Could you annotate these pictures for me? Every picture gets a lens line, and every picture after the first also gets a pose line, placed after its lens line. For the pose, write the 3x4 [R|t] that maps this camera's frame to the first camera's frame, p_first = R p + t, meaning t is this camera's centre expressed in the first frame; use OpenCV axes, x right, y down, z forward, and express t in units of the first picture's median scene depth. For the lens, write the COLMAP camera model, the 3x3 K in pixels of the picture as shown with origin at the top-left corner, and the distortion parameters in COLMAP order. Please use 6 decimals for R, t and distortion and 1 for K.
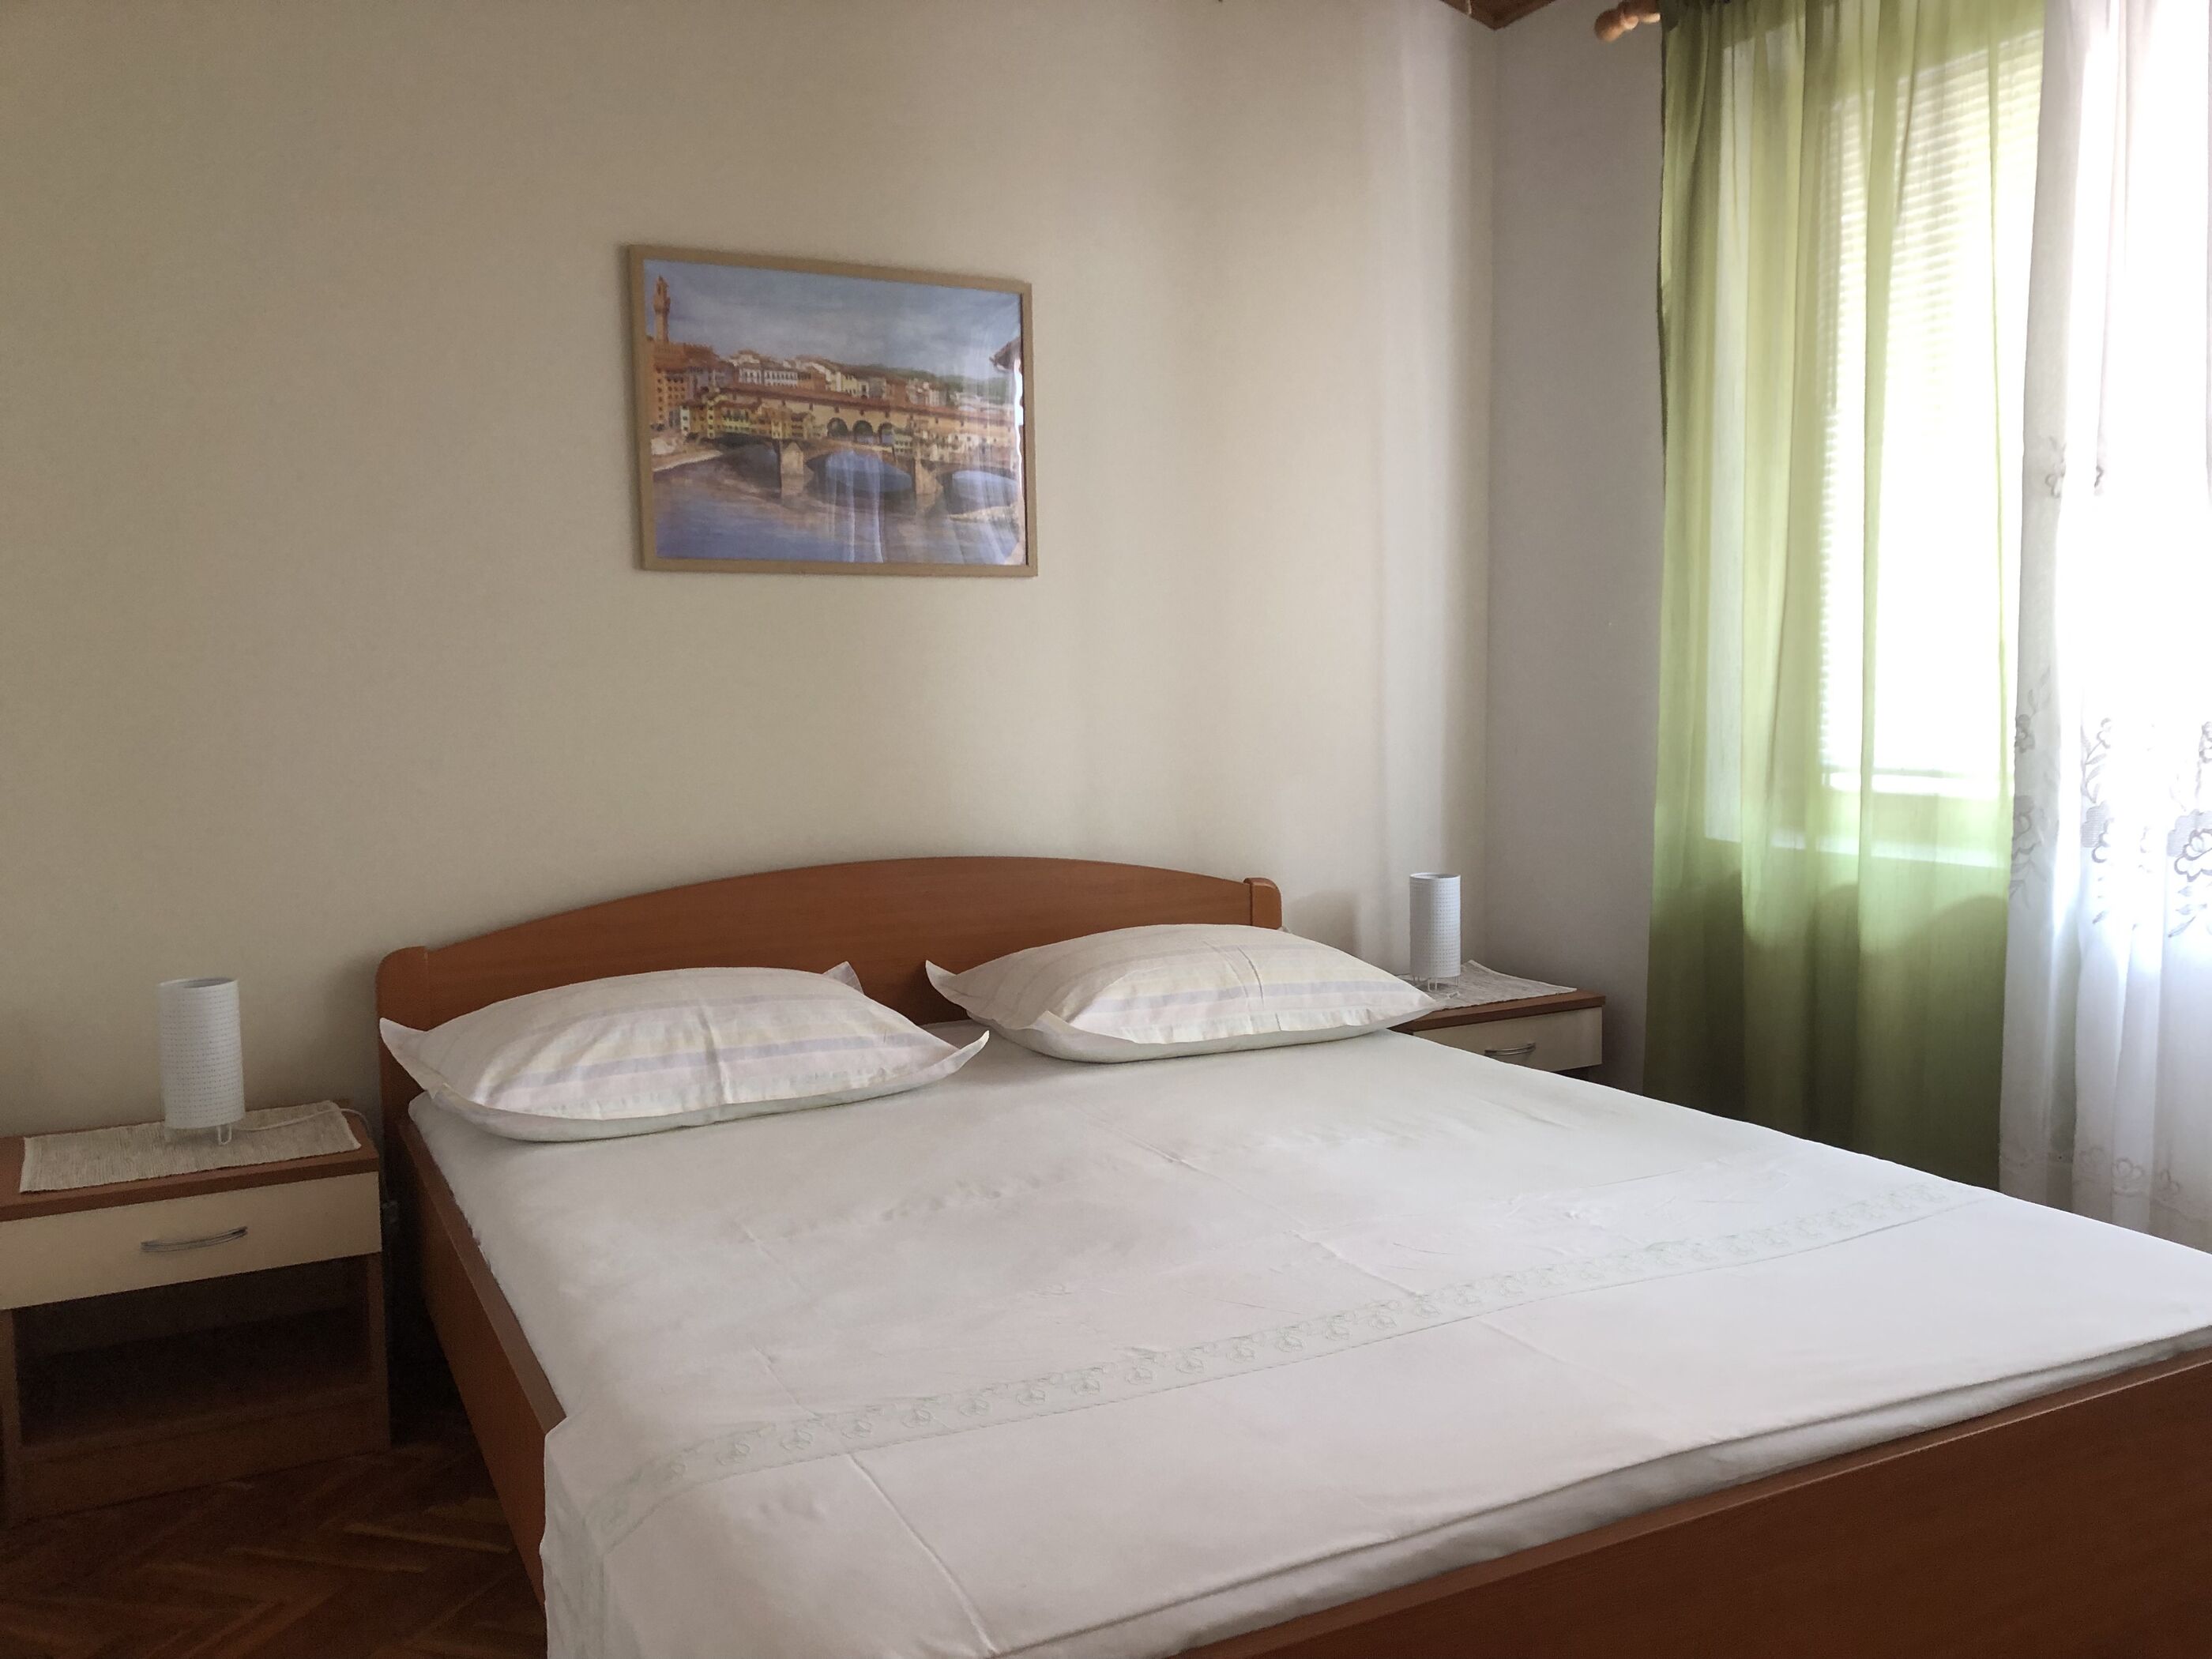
lens RADIAL K [[1837.2, 0, 1107.2], [0, 1837.2, 830.8], [0, 0, 1]] dist [0.009697, 0.001824]
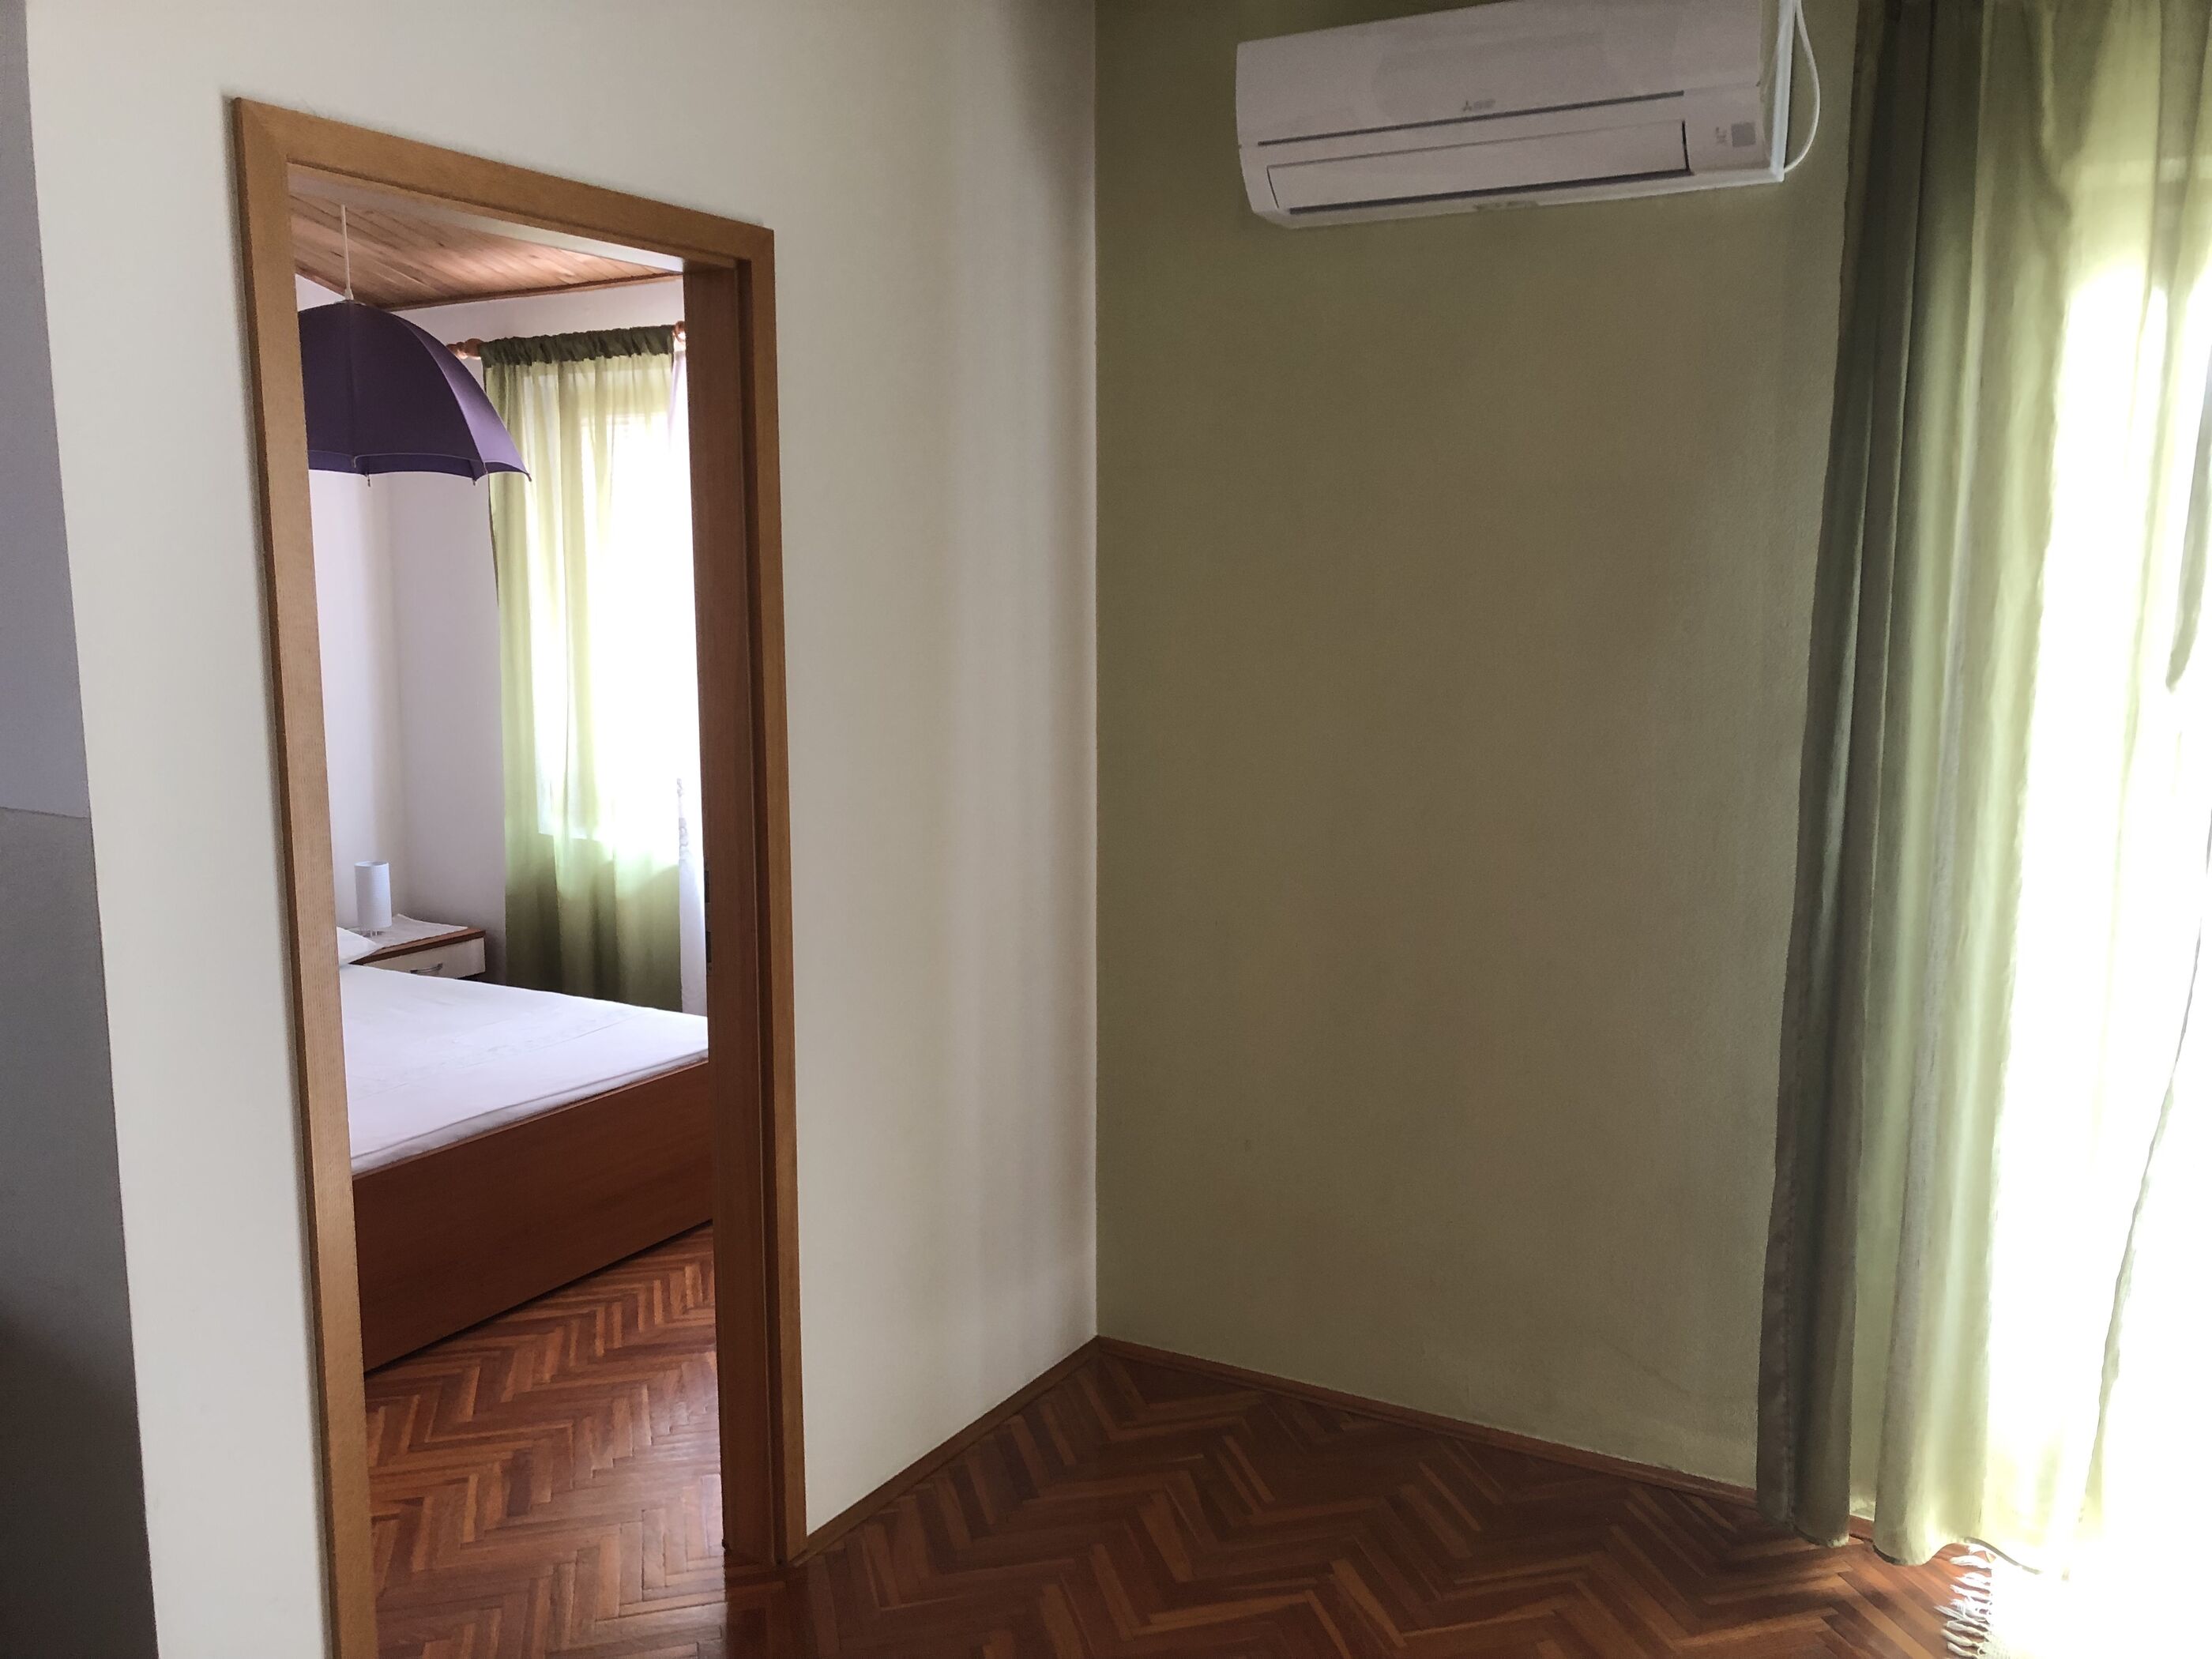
lens RADIAL K [[1837.2, 0, 1104.4], [0, 1837.2, 831.8], [0, 0, 1]] dist [0.009697, 0.001824]
pose [[0.843888, -0.063317, 0.532770, -0.145342], [0.036691, 0.997498, 0.060431, -0.083946], [-0.535264, -0.031449, 0.844099, -0.745605]]
